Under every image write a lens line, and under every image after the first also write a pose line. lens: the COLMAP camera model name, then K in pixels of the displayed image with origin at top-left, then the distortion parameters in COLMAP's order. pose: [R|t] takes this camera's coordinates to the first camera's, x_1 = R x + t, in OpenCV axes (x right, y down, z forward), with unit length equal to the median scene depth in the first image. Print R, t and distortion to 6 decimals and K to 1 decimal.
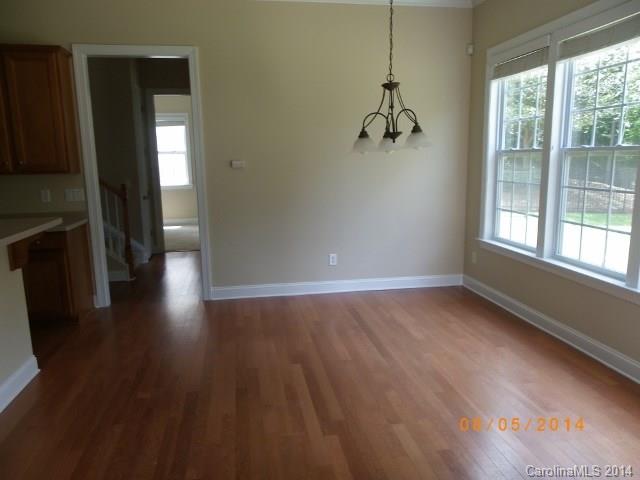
lens RADIAL K [[483.0, 0, 320.0], [0, 483.0, 240.0], [0, 0, 1]] dist [-0.006024, -0.001964]
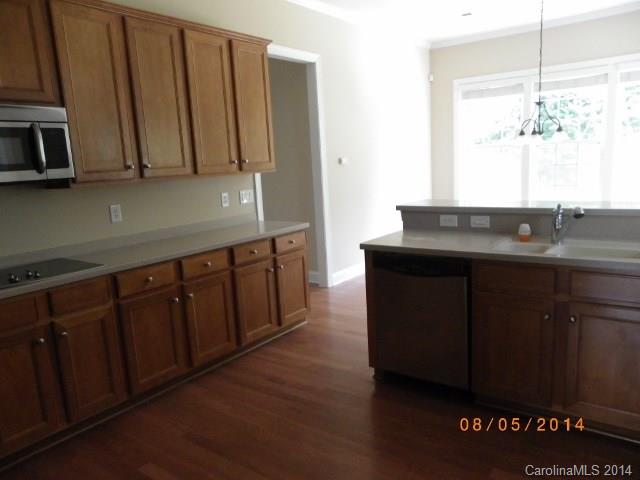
lens RADIAL K [[483.0, 0, 320.0], [0, 483.0, 240.0], [0, 0, 1]] dist [-0.006024, -0.001964]
pose [[0.726746, -0.136809, 0.673144, -1.055587], [0.154894, 0.987365, 0.033443, -0.020470], [-0.669214, 0.079962, 0.738755, 0.218616]]
